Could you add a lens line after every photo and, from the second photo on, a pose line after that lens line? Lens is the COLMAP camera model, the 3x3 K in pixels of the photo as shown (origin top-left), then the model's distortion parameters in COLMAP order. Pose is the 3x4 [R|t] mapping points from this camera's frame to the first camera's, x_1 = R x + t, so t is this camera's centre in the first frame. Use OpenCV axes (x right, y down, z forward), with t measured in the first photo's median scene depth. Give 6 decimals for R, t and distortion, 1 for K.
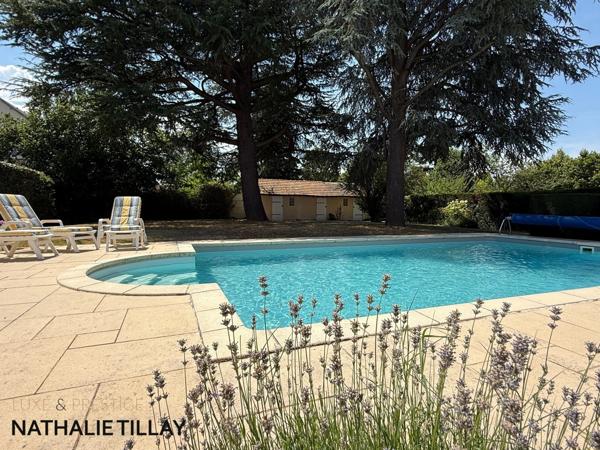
lens RADIAL K [[336.0, 0, 300.8], [0, 336.0, 224.6], [0, 0, 1]] dist [0.004607, 0.000593]
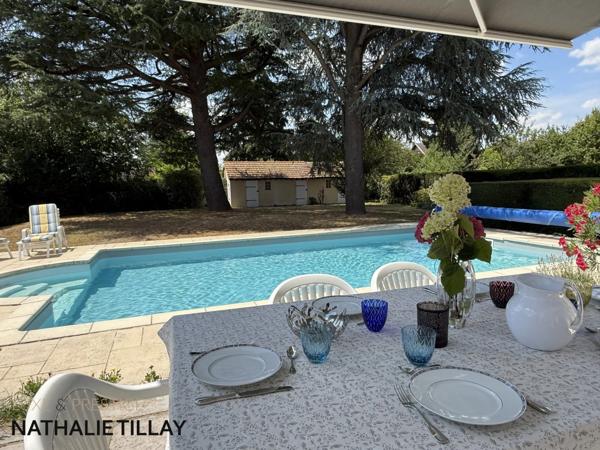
lens RADIAL K [[381.2, 0, 299.4], [0, 381.2, 225.2], [0, 0, 1]] dist [-0.007053, -0.001123]
pose [[0.998780, -0.033005, -0.036733, 0.138744], [0.035068, 0.997757, 0.057013, -0.025816], [0.034769, -0.058231, 0.997697, -0.064576]]
